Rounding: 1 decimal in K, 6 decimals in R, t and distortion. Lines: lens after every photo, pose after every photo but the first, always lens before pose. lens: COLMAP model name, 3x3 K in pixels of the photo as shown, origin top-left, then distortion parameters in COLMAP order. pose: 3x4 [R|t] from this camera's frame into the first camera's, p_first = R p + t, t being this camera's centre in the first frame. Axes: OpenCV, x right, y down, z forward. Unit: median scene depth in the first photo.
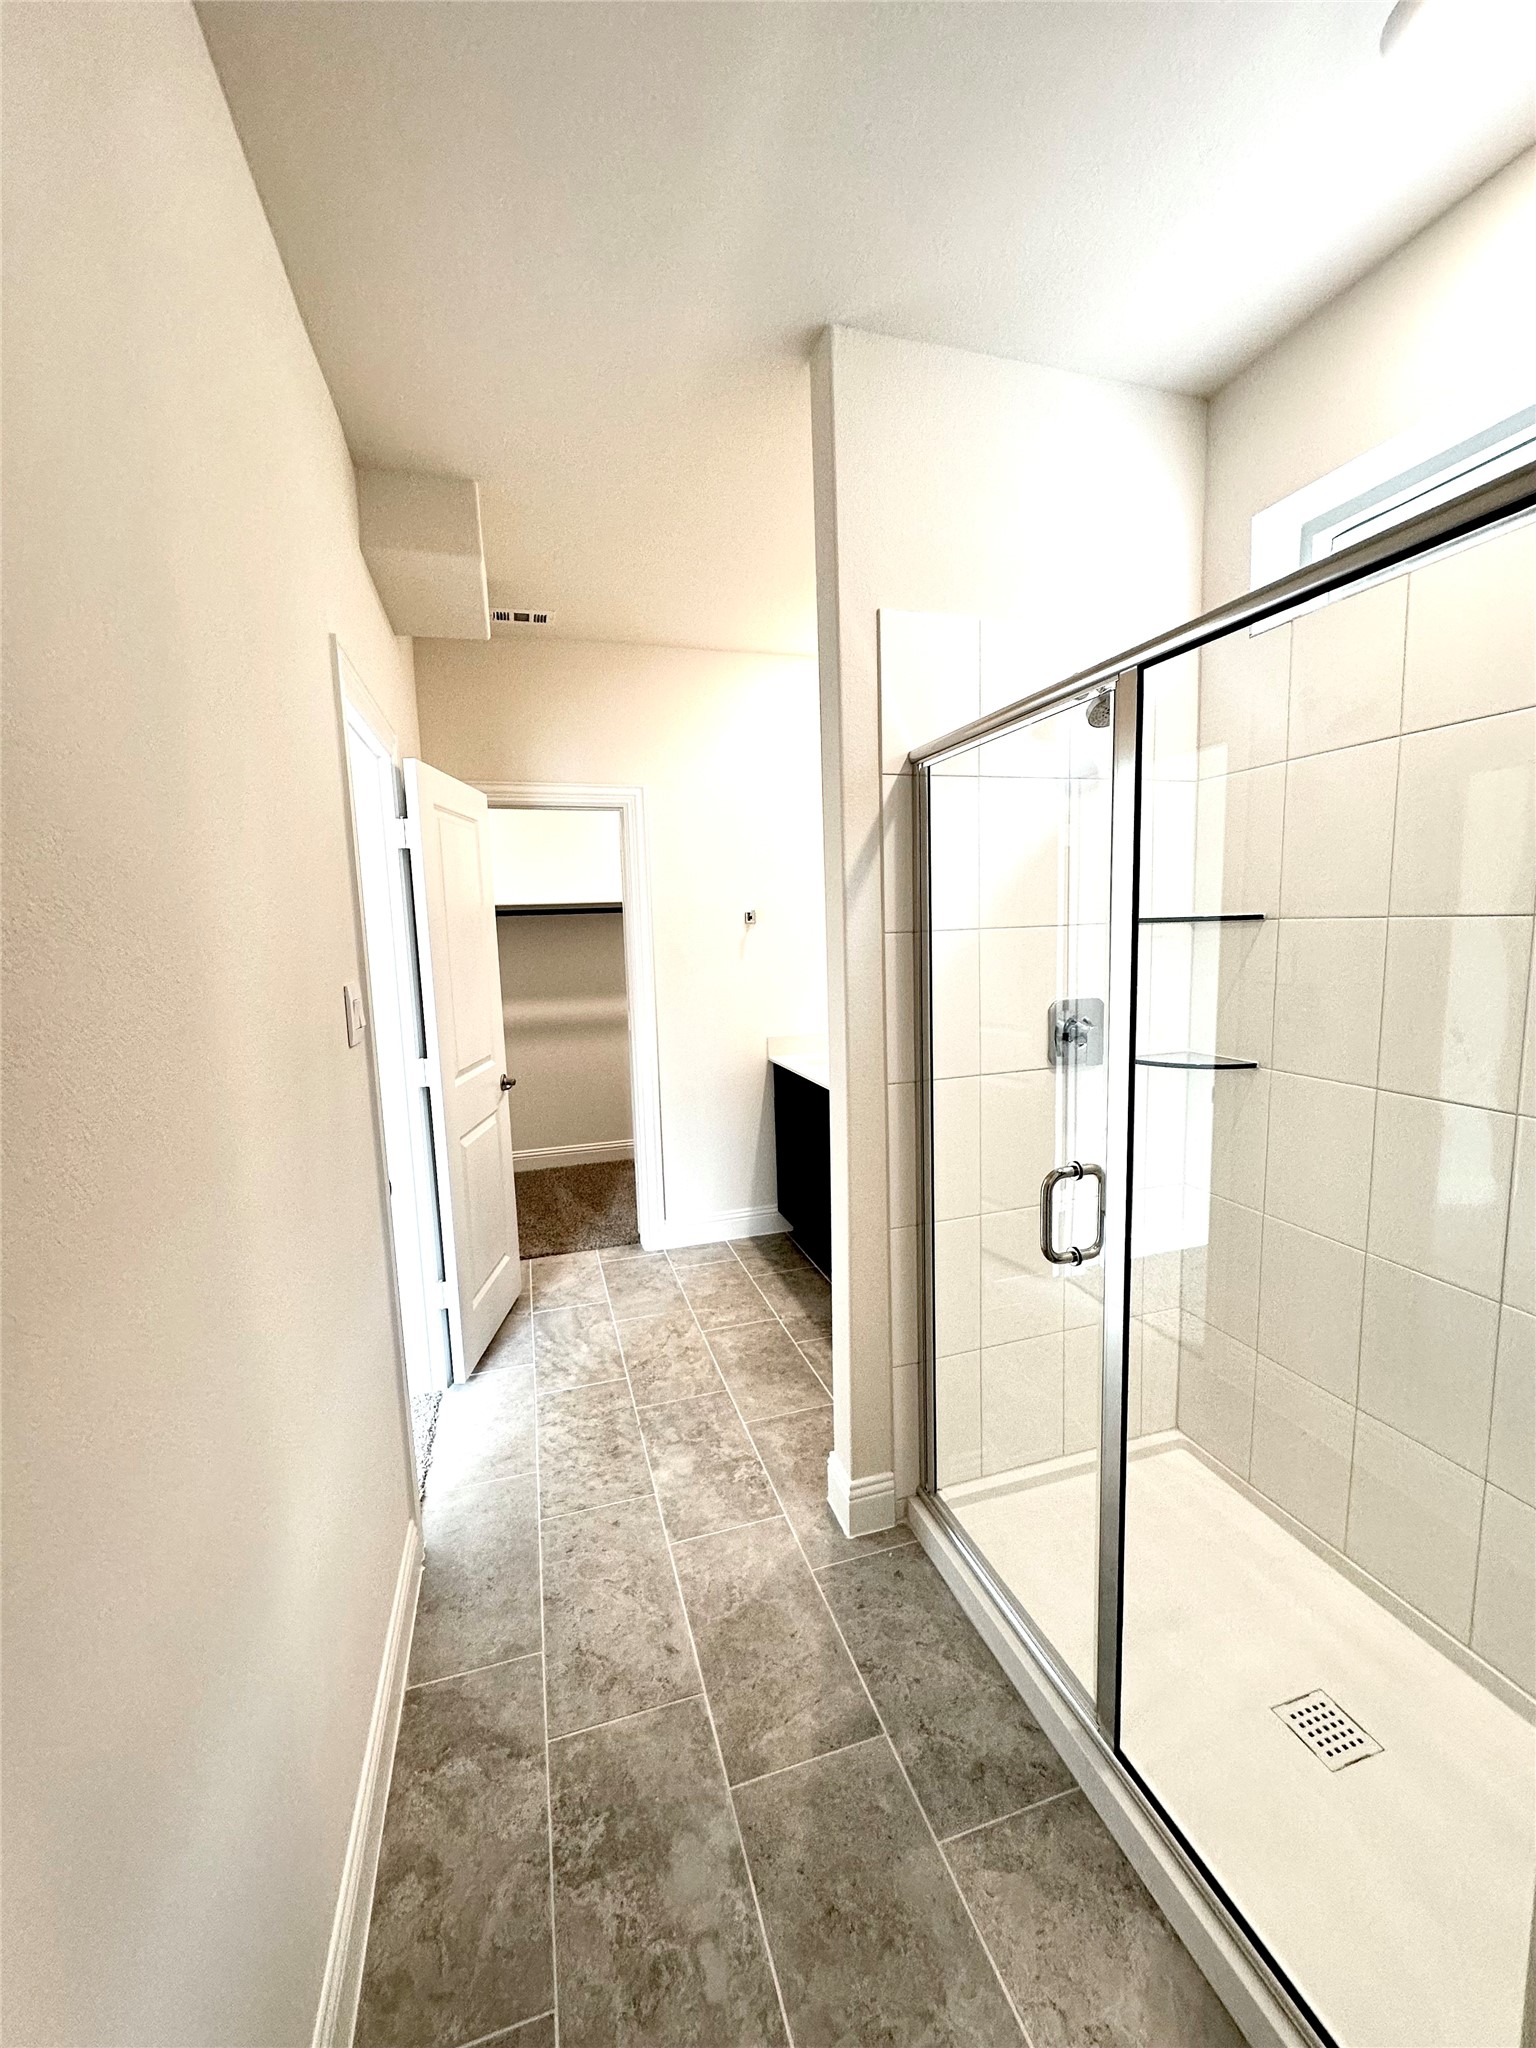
lens RADIAL K [[818.5, 0, 764.3], [0, 818.5, 1029.1], [0, 0, 1]] dist [0.000208, 0.000487]
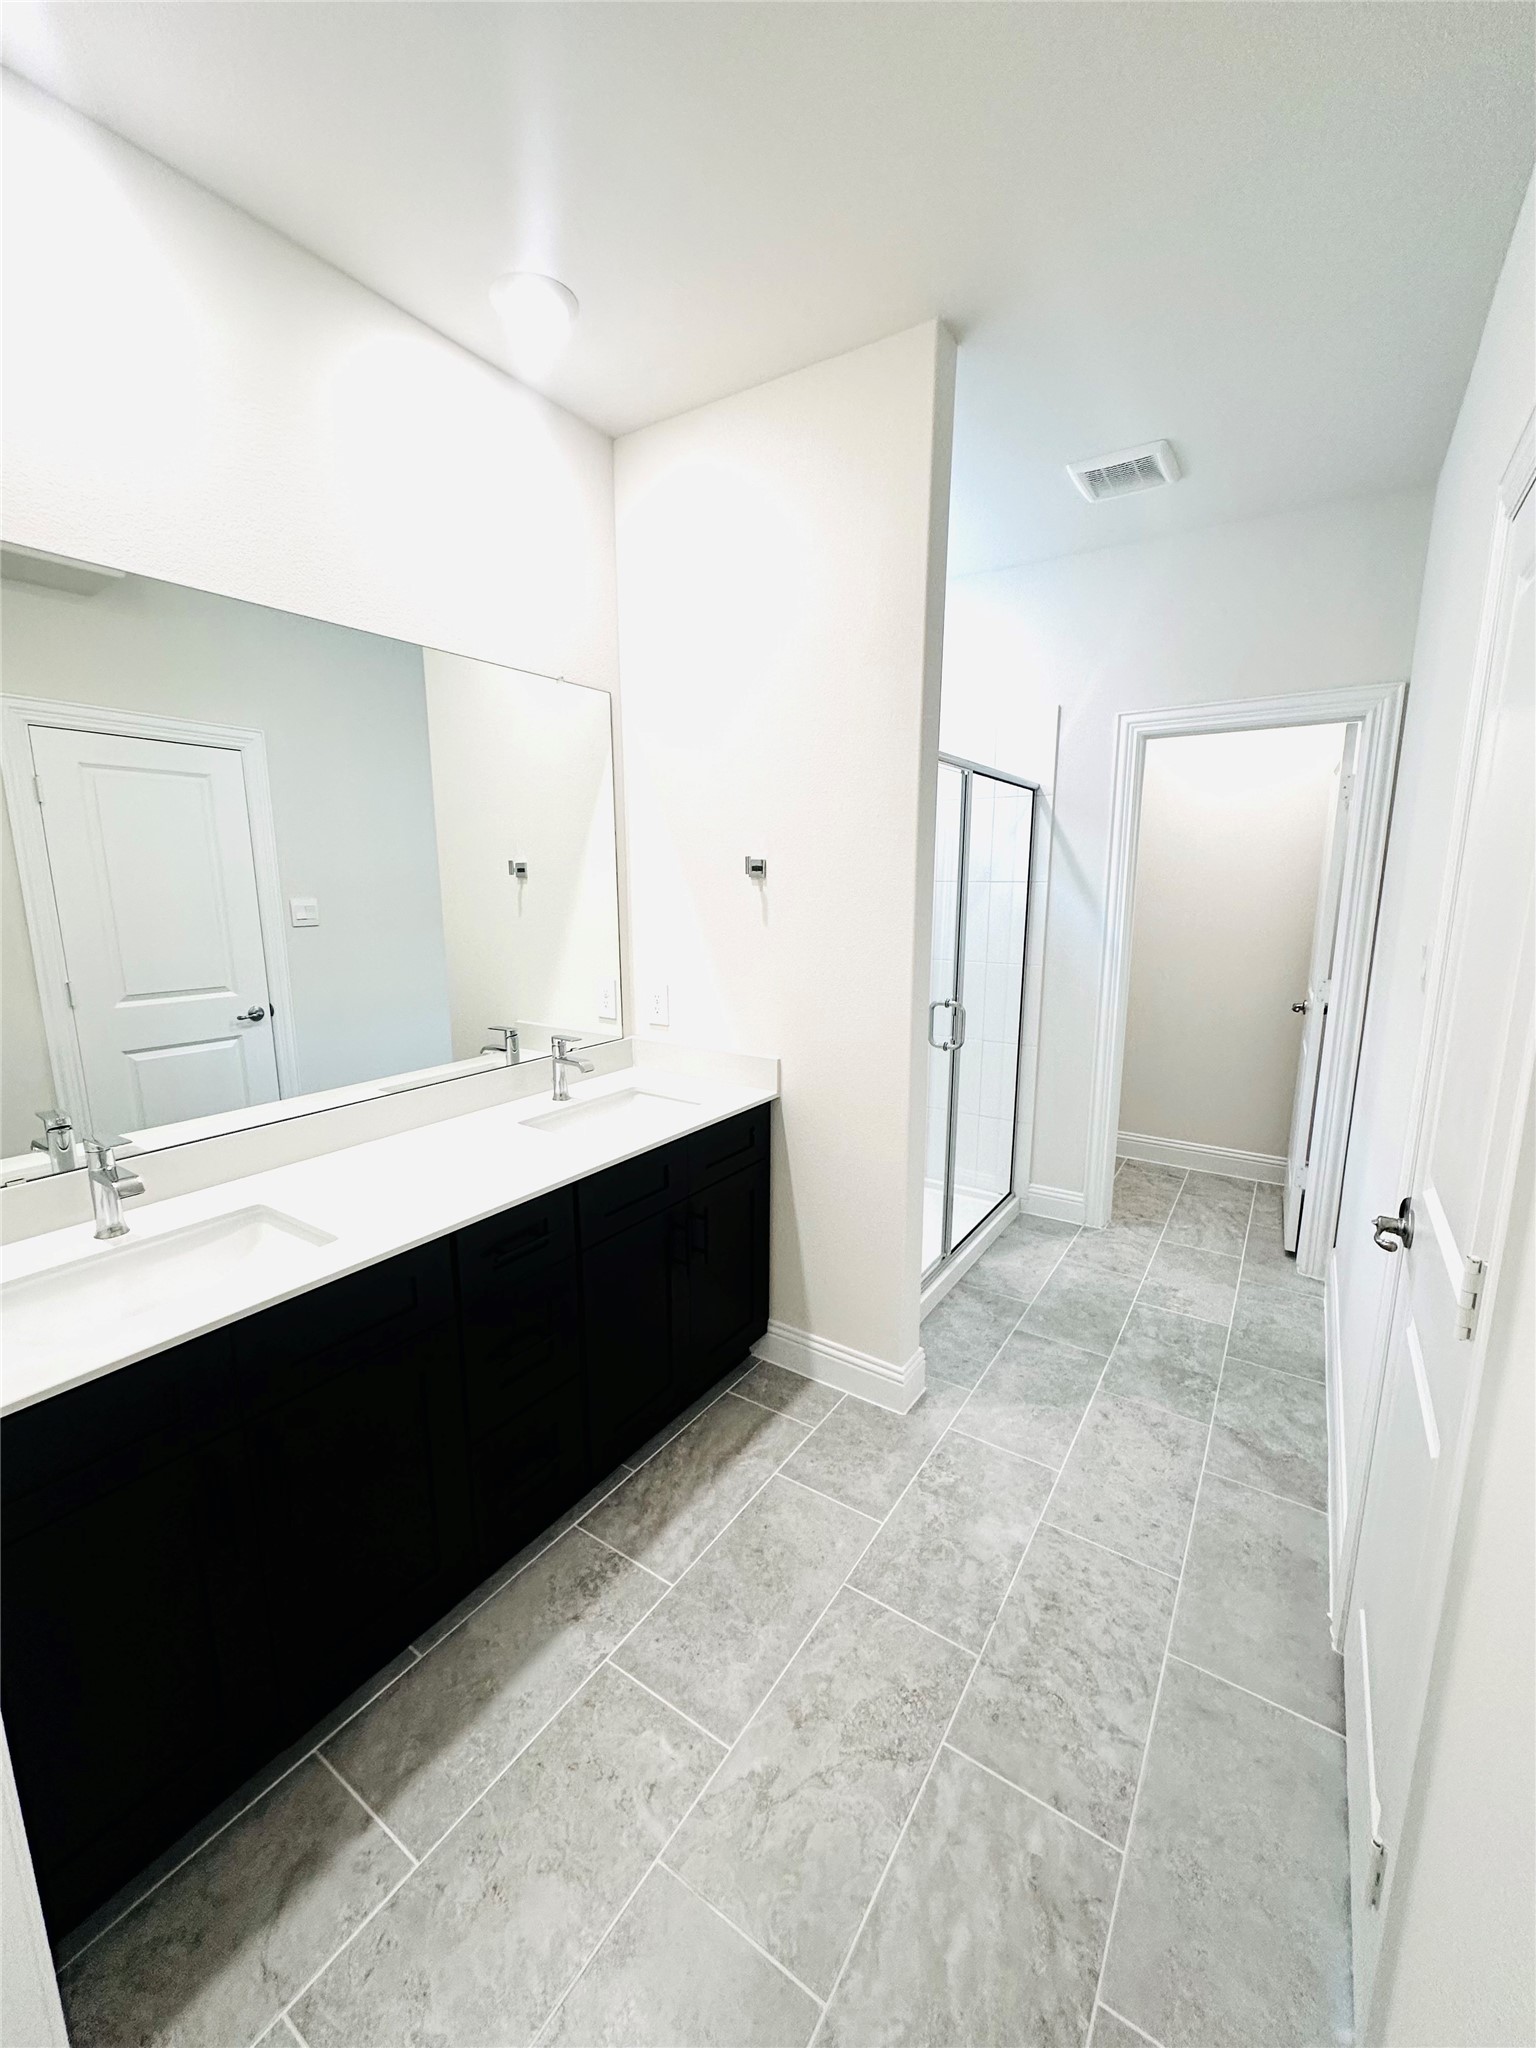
lens RADIAL K [[818.5, 0, 756.0], [0, 818.5, 1022.3], [0, 0, 1]] dist [0.000208, 0.000487]
pose [[-0.631255, -0.105960, 0.768303, -0.541791], [0.115852, 0.966626, 0.228498, -0.188596], [-0.766873, 0.233251, -0.597912, 1.574631]]
